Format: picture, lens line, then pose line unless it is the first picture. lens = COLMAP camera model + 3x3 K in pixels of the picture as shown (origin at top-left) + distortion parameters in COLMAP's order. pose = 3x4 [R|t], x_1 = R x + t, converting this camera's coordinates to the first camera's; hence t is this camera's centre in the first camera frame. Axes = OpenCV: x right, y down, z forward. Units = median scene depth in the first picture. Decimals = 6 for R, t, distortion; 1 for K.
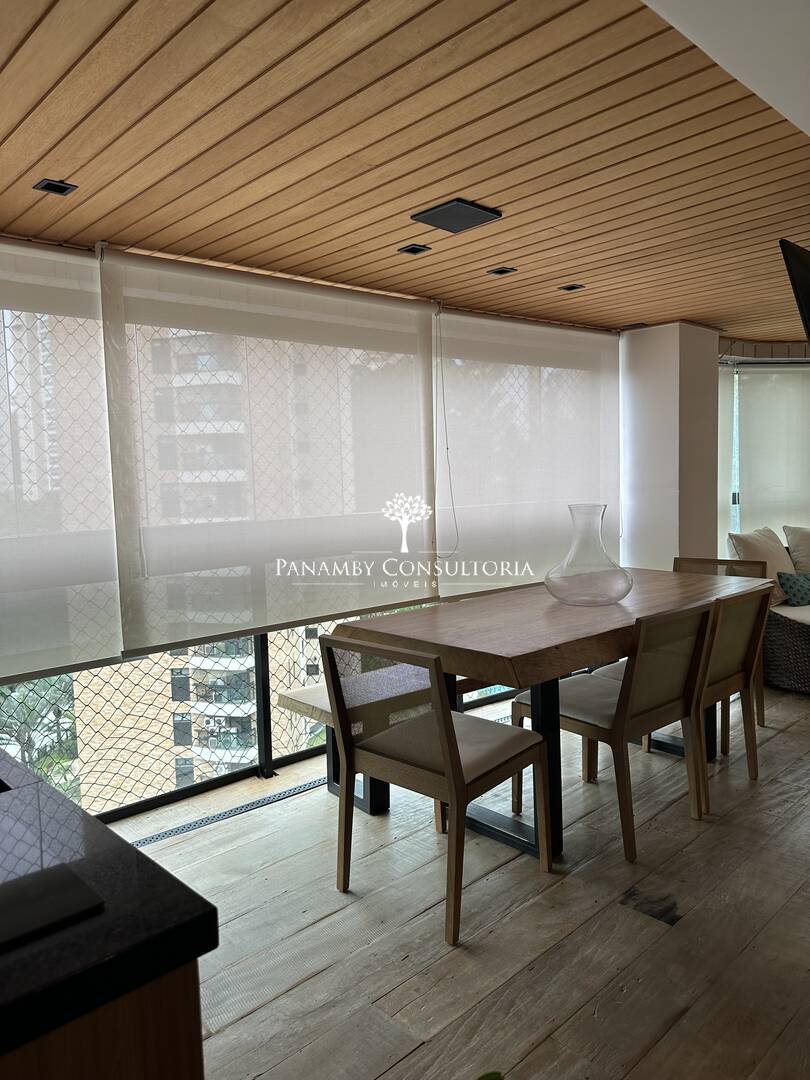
lens RADIAL K [[762.6, 0, 410.8], [0, 762.6, 536.3], [0, 0, 1]] dist [0.058658, -0.072103]
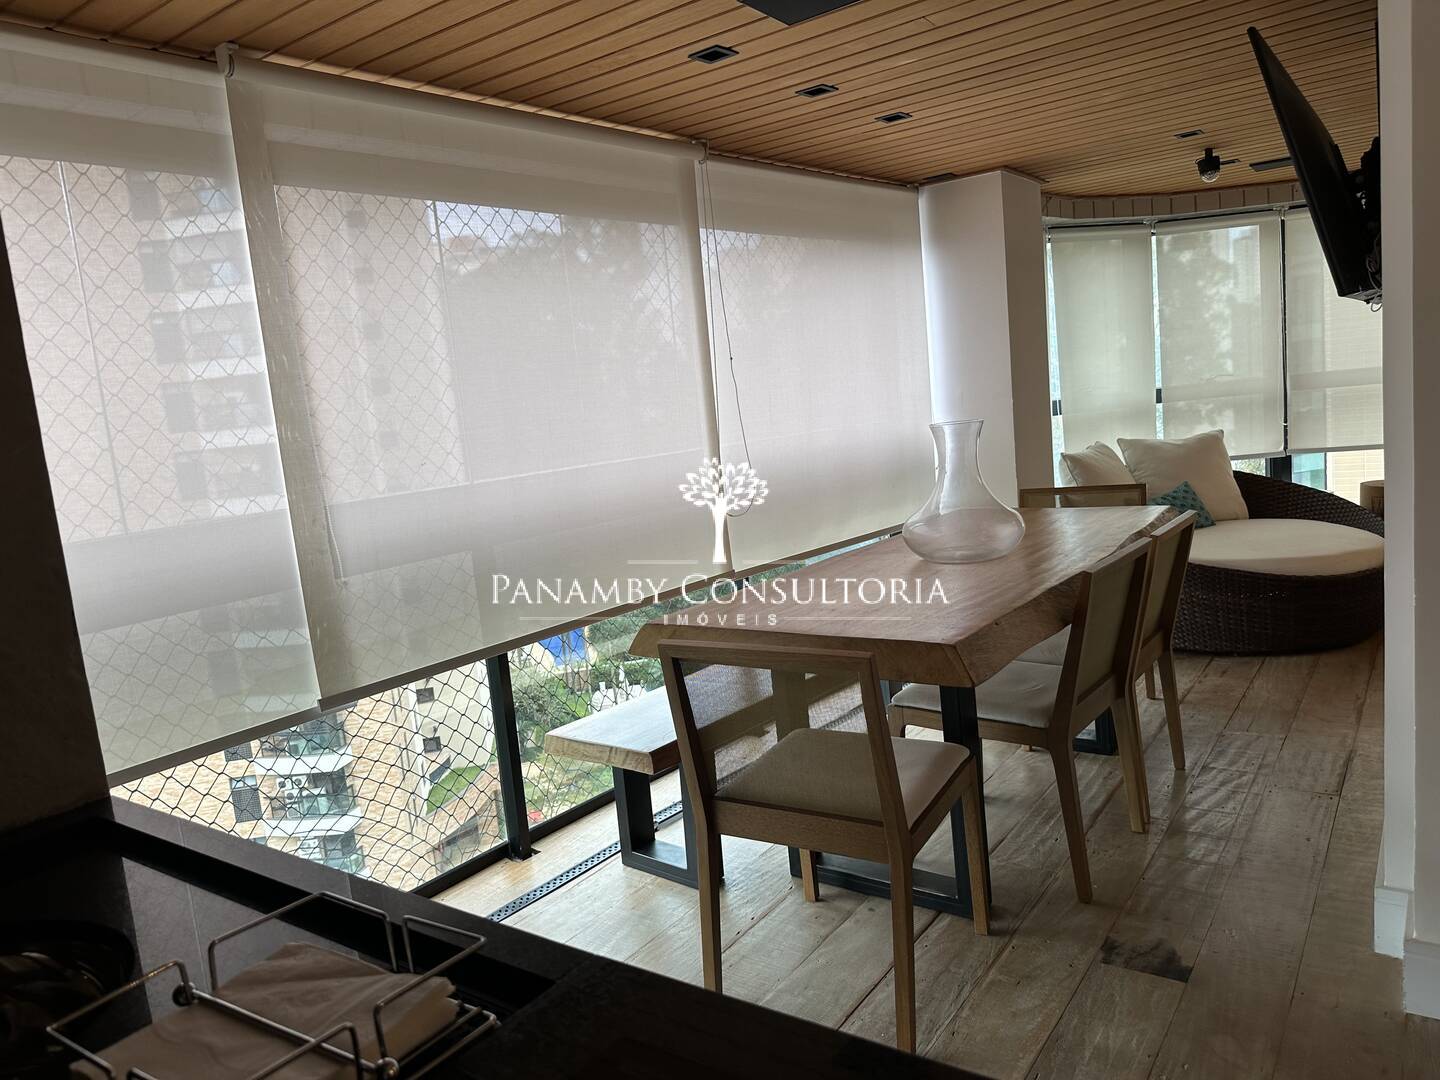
lens RADIAL K [[1016.8, 0, 713.1], [0, 1016.8, 538.2], [0, 0, 1]] dist [0.058658, -0.072103]
pose [[0.981496, -0.090484, 0.168753, -0.151868], [0.082826, 0.995212, 0.051891, -0.001539], [-0.172640, -0.036954, 0.984292, 0.088598]]
